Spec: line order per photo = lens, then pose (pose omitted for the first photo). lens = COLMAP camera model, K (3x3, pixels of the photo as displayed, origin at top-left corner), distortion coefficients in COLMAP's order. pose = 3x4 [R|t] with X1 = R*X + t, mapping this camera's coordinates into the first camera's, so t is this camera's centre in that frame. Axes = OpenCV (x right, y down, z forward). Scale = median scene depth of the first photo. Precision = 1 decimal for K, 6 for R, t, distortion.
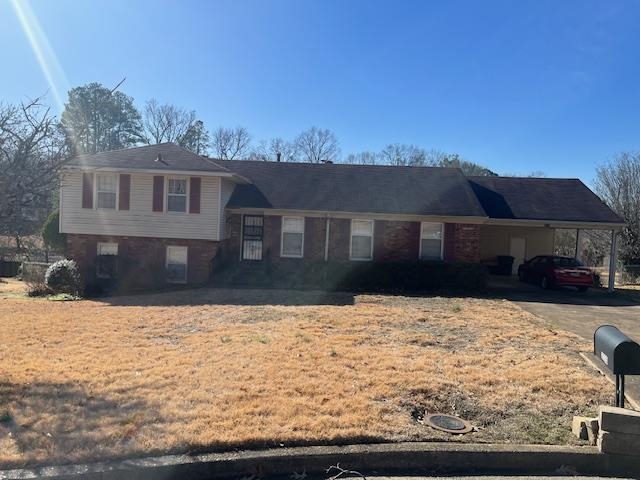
lens RADIAL K [[478.5, 0, 320.0], [0, 478.5, 240.0], [0, 0, 1]] dist [0.000310, -0.001358]
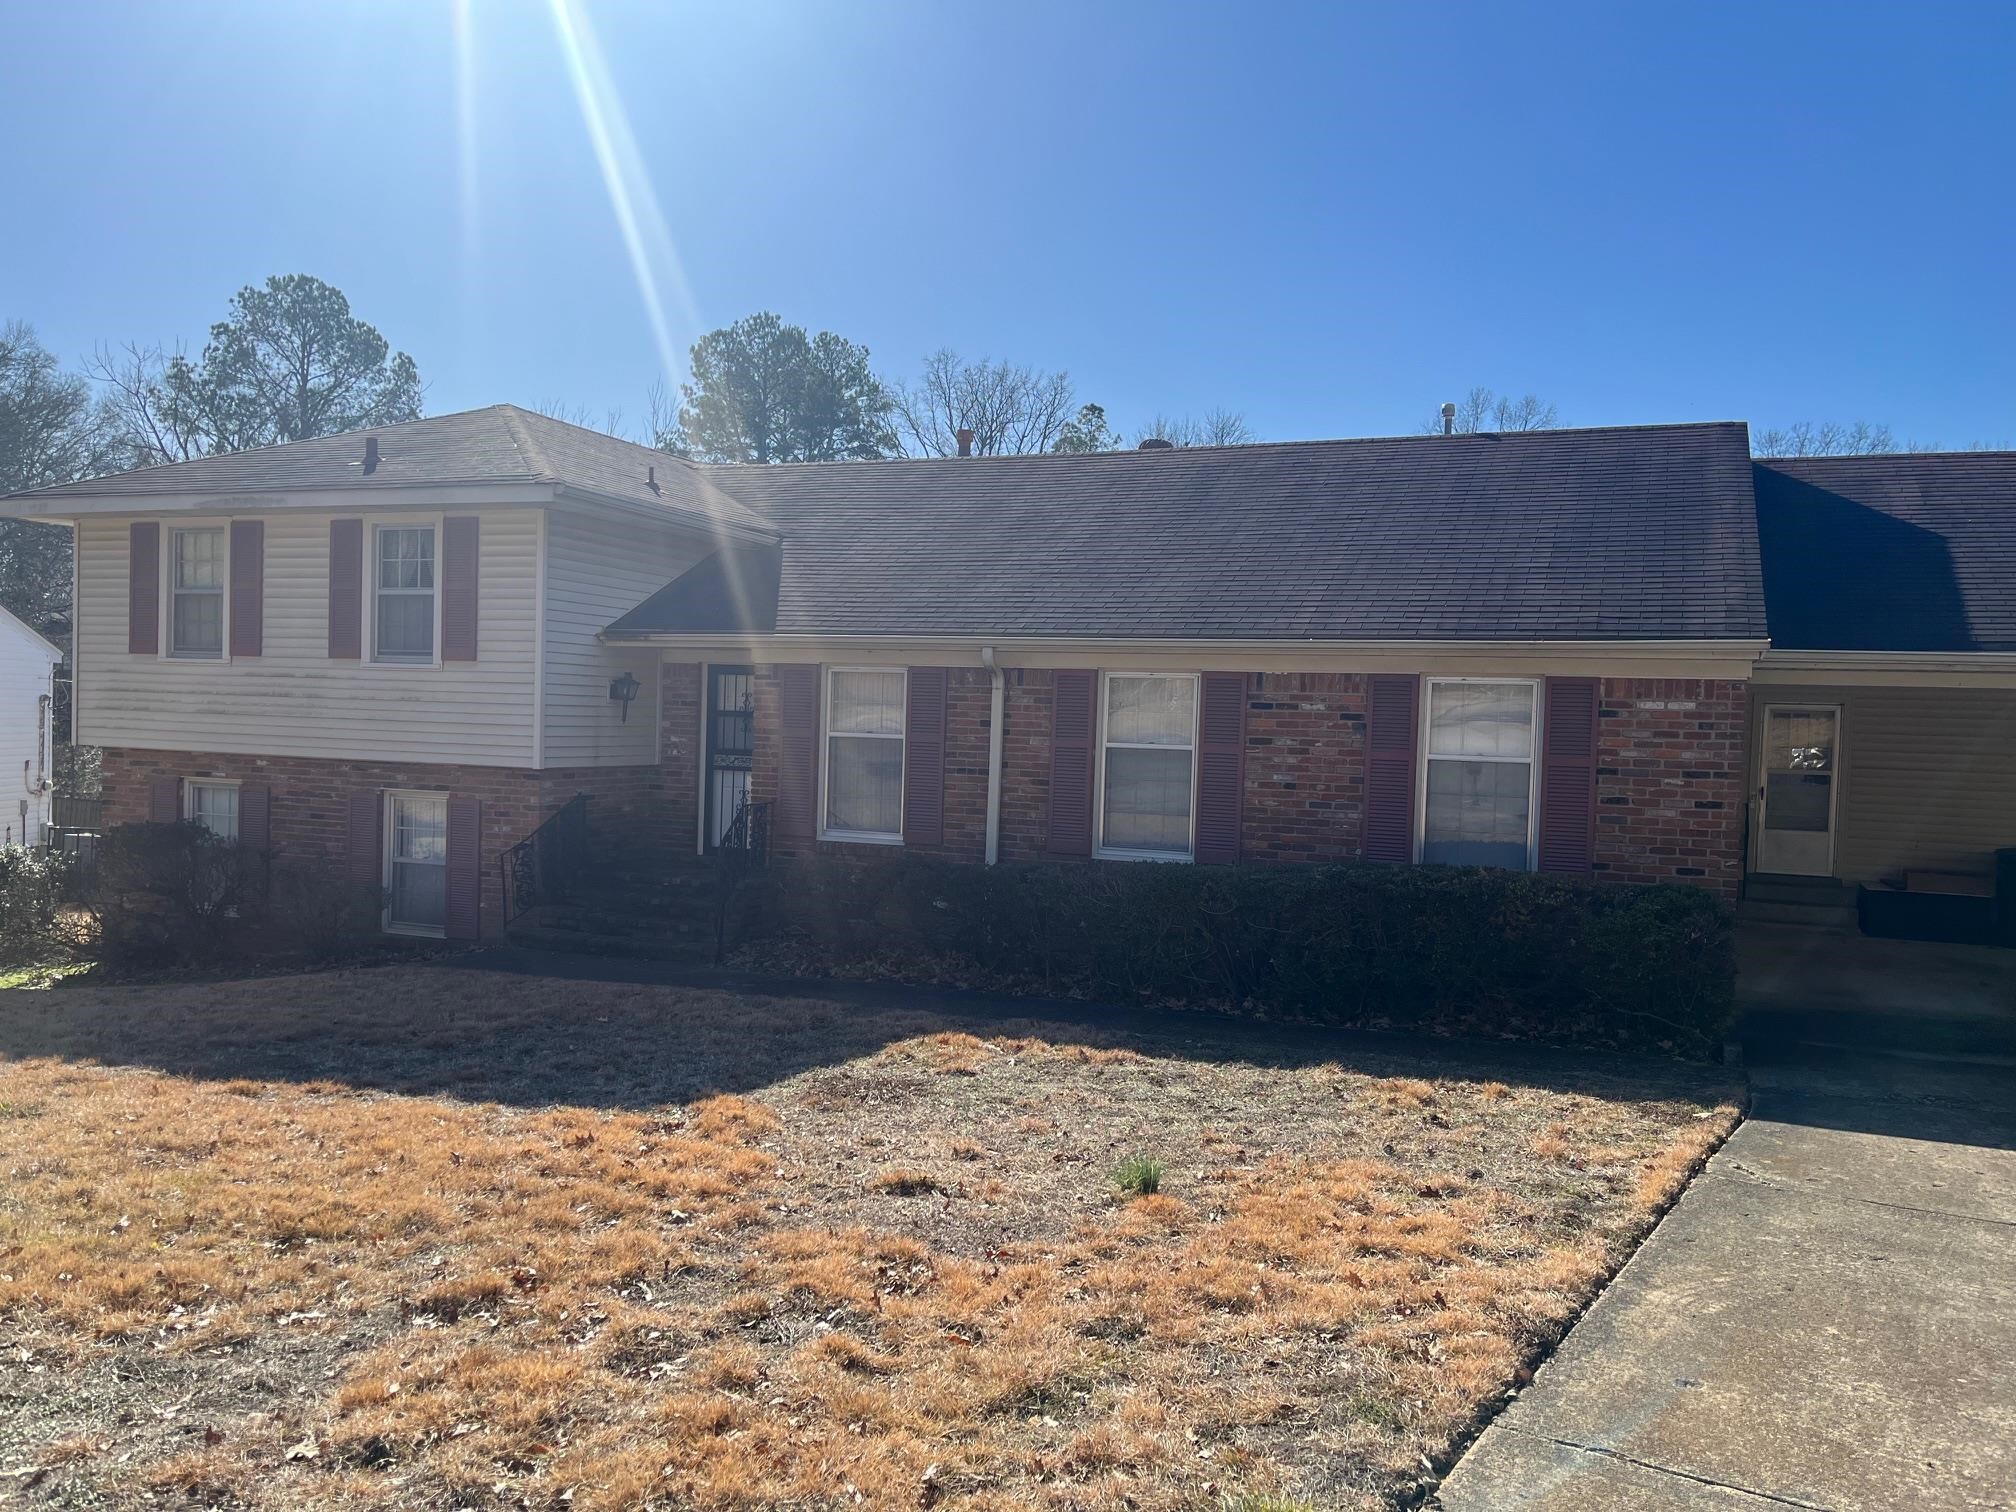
lens RADIAL K [[1507.2, 0, 1008.0], [0, 1507.2, 756.0], [0, 0, 1]] dist [0.000310, -0.001358]
pose [[0.943739, -0.005301, -0.330650, 0.256613], [-0.000249, 0.999860, -0.016740, 0.006549], [0.330692, 0.015880, 0.943605, 0.336114]]
